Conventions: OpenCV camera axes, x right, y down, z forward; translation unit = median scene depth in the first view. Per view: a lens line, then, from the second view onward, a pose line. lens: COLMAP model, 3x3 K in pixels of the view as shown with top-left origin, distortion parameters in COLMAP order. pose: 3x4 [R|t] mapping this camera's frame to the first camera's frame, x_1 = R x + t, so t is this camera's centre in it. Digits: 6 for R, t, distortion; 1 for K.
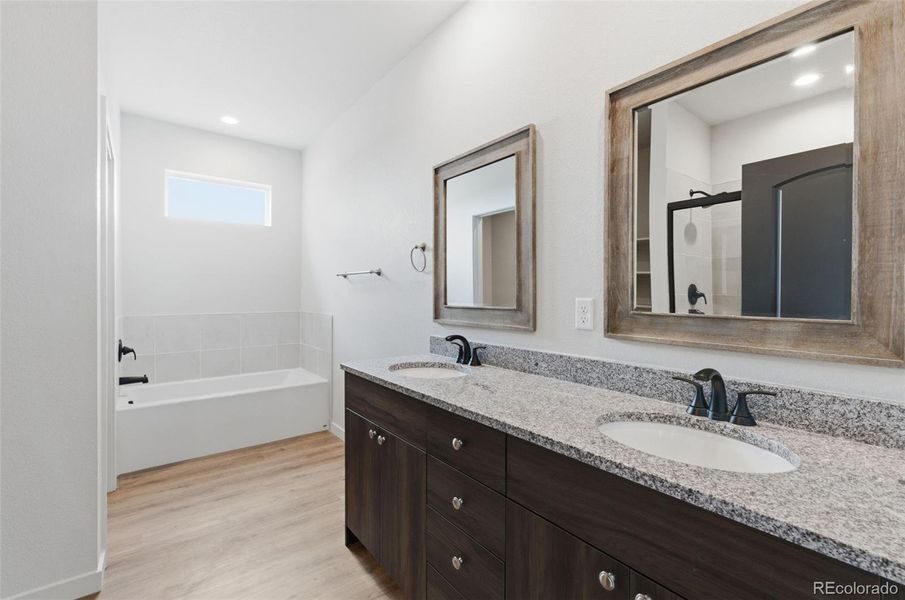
lens RADIAL K [[402.4, 0, 450.0], [0, 402.4, 295.9], [0, 0, 1]] dist [-0.003291, -0.000316]
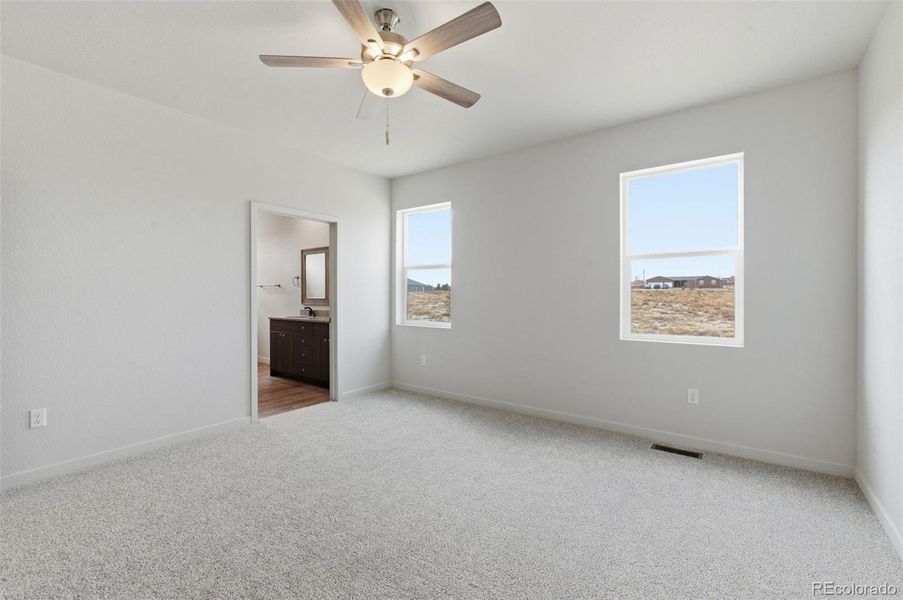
lens RADIAL K [[423.0, 0, 451.4], [0, 423.0, 305.2], [0, 0, 1]] dist [-0.000371, -0.000087]
pose [[0.969427, -0.005911, 0.245310, 0.251639], [0.002431, 0.999892, 0.014489, 0.030316], [-0.245369, -0.013450, 0.969336, -2.141121]]
